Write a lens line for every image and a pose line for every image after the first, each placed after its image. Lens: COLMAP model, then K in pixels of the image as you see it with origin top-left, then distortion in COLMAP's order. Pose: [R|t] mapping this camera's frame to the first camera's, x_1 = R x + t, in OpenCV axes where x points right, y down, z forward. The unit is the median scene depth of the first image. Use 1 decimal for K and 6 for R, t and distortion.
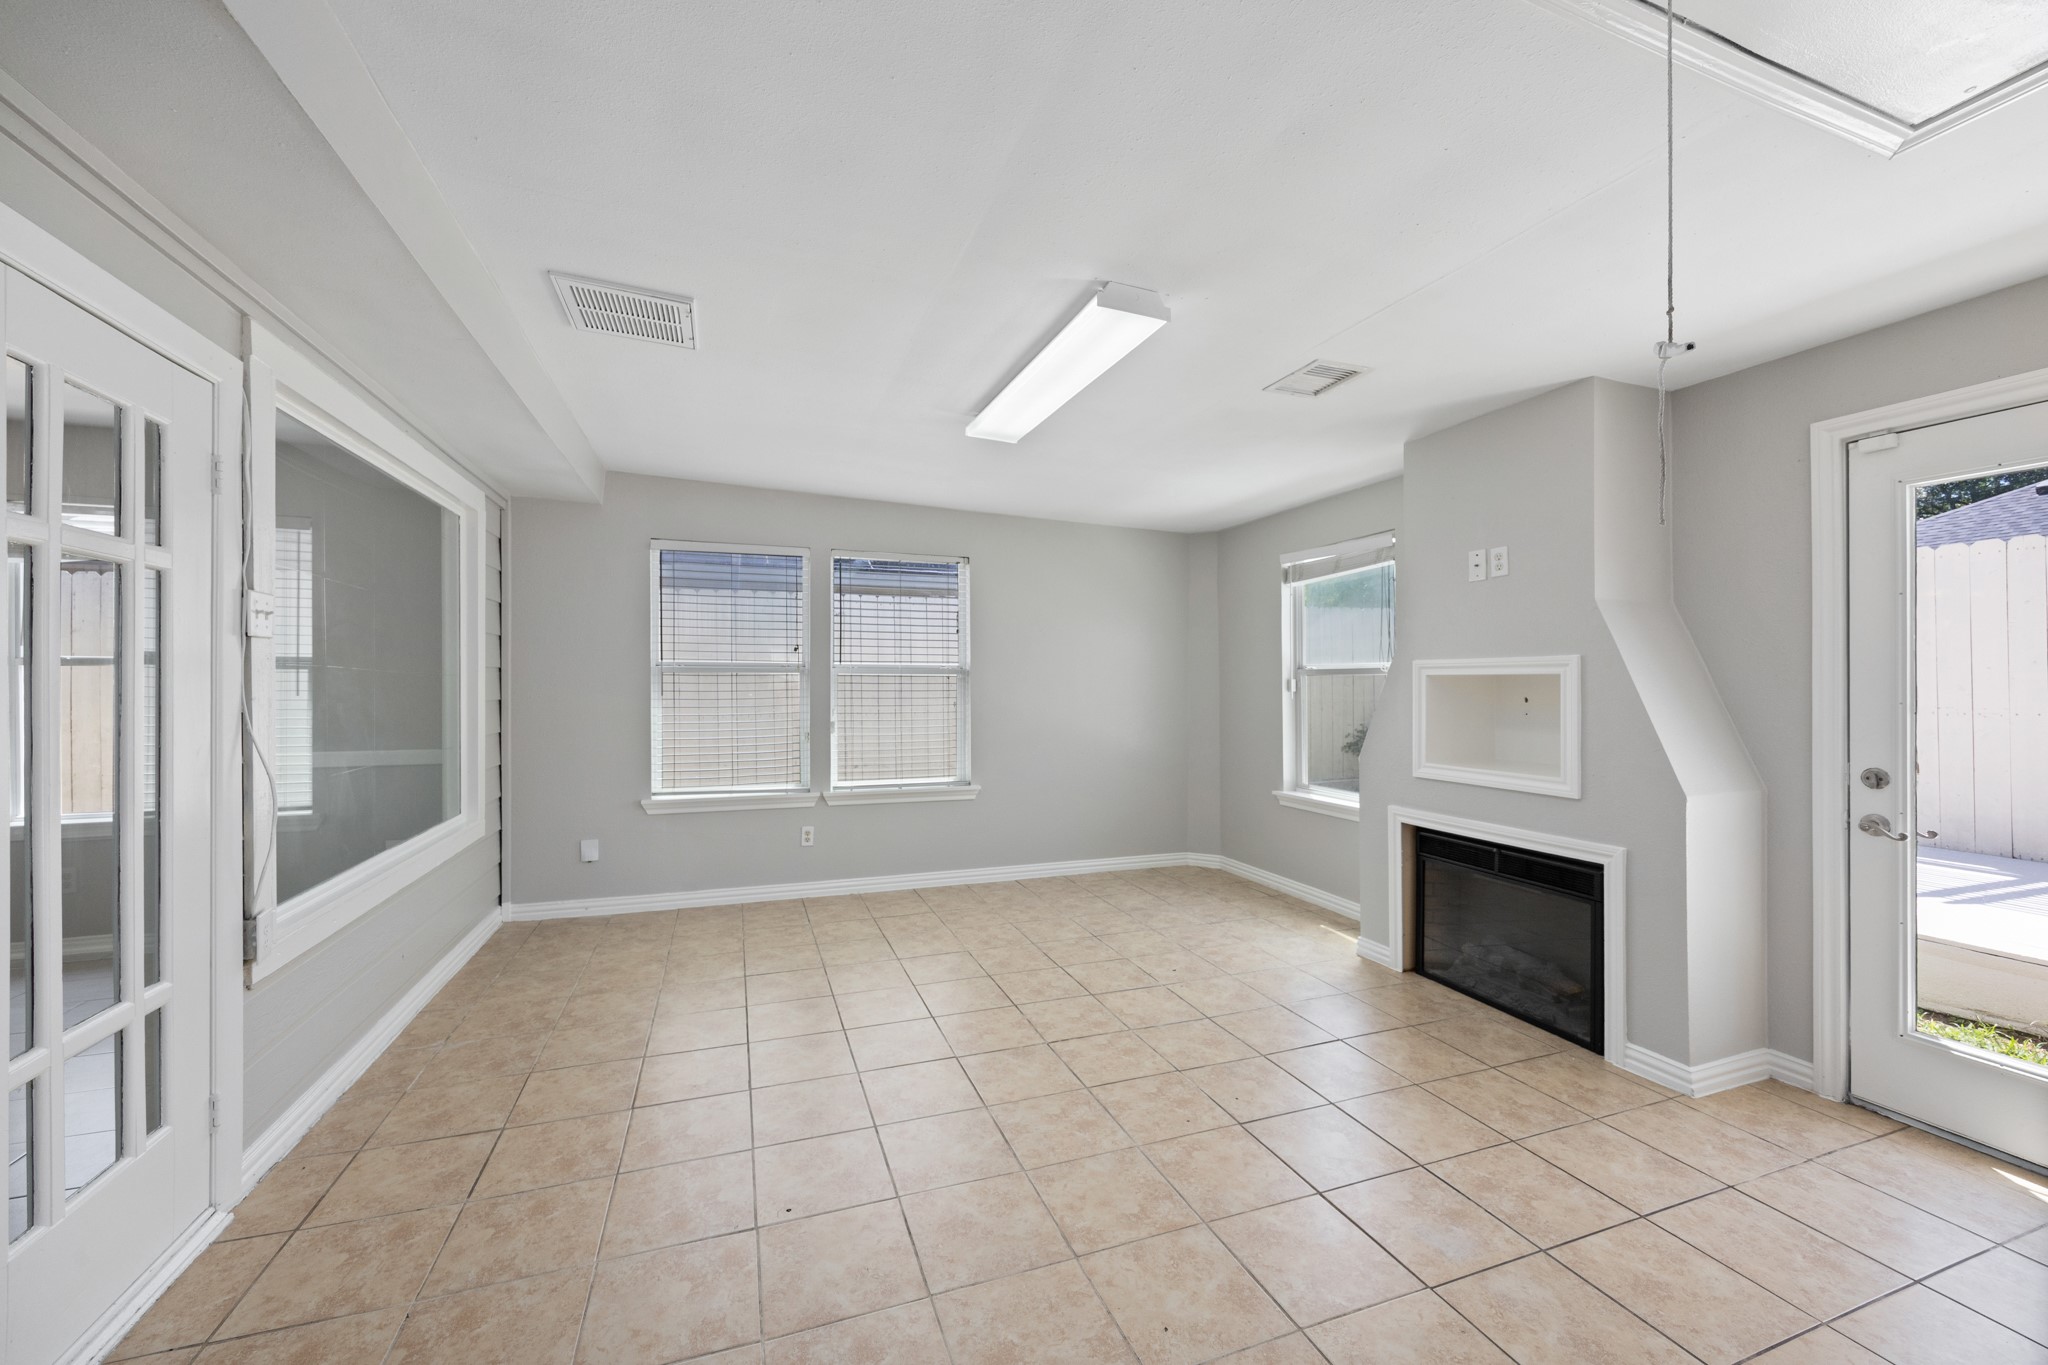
lens RADIAL K [[785.9, 0, 1019.6], [0, 785.9, 680.4], [0, 0, 1]] dist [0.001314, 0.000429]
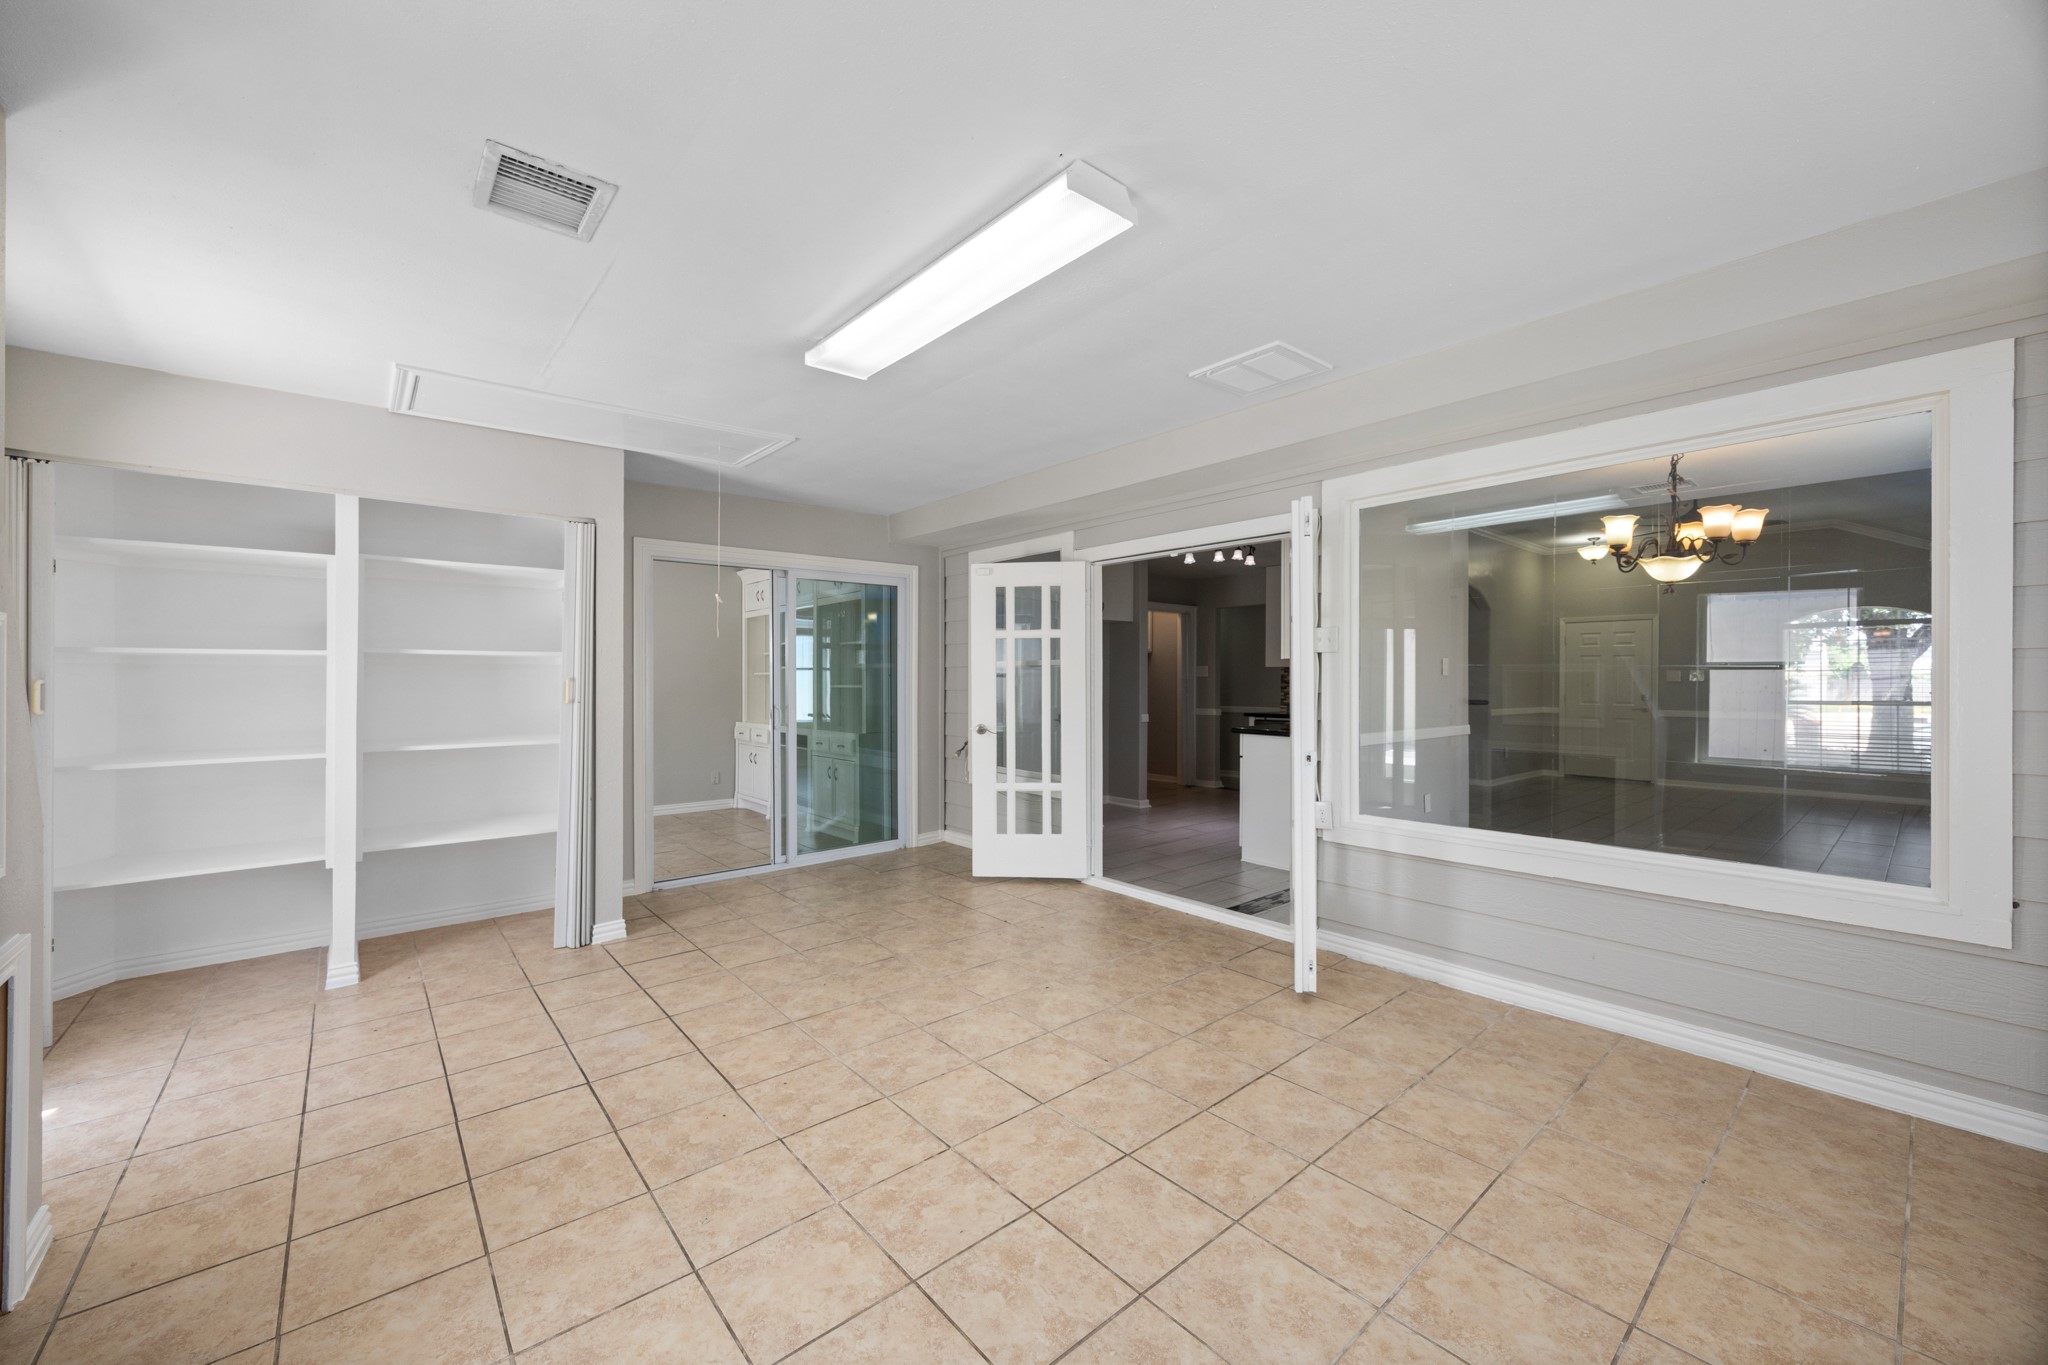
lens RADIAL K [[785.9, 0, 1016.9], [0, 785.9, 685.9], [0, 0, 1]] dist [0.001314, 0.000429]
pose [[-0.938322, -0.001772, -0.345757, 0.204245], [-0.003559, 0.999983, 0.004532, 0.011430], [0.345743, 0.005483, -0.938313, 1.487036]]
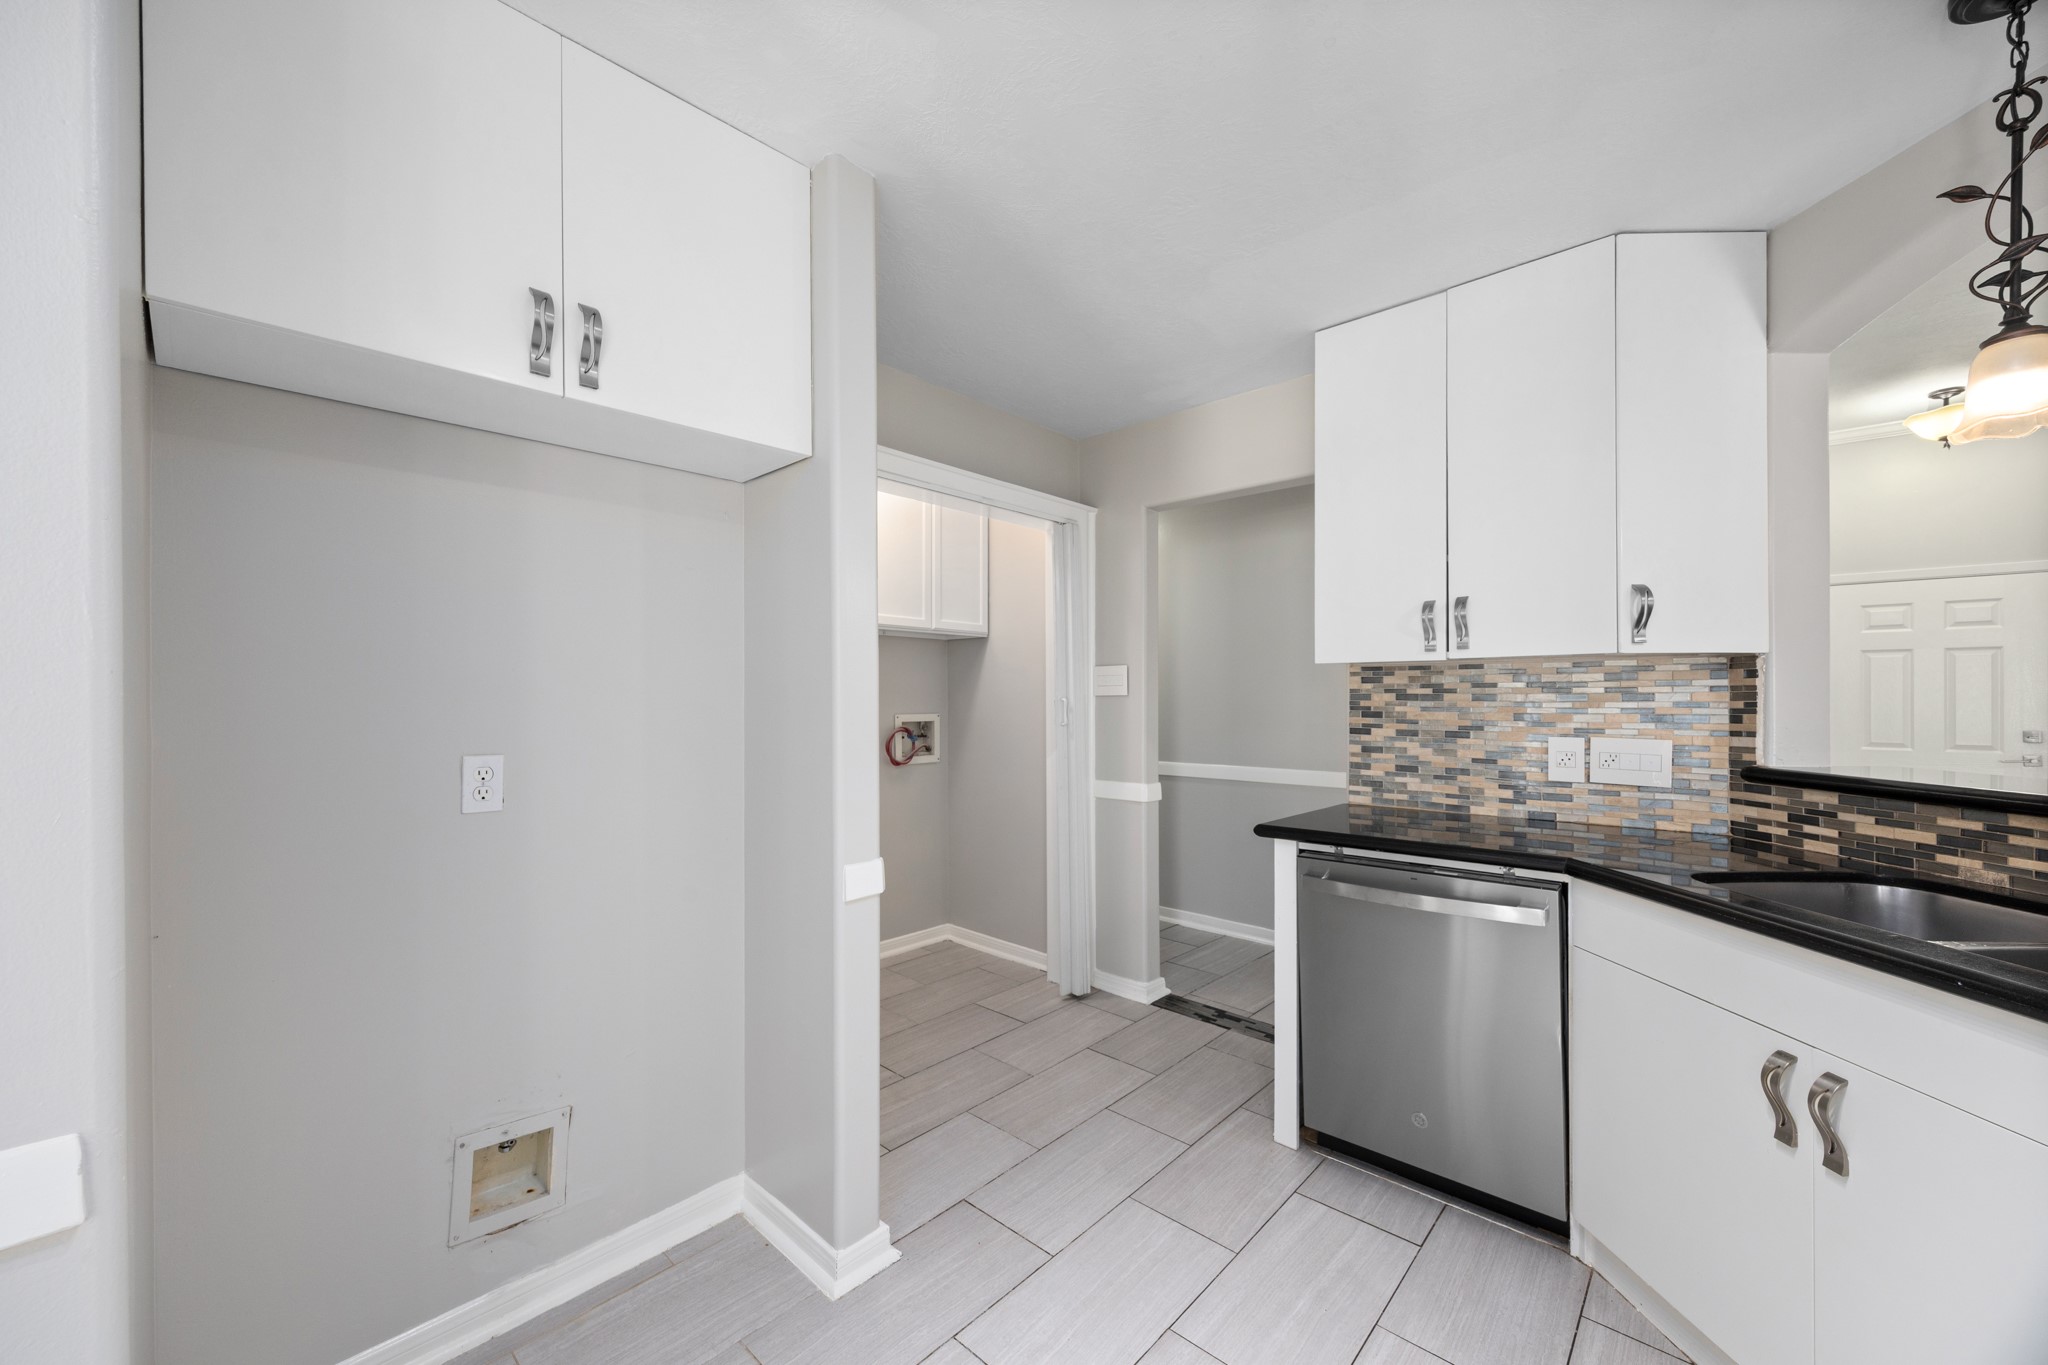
lens RADIAL K [[785.9, 0, 1015.7], [0, 785.9, 698.0], [0, 0, 1]] dist [0.001314, 0.000429]
pose [[-0.893507, -0.000370, -0.449049, -0.798844], [0.000768, 0.999997, -0.002353, -0.005111], [0.449049, -0.002447, -0.893504, -0.030981]]
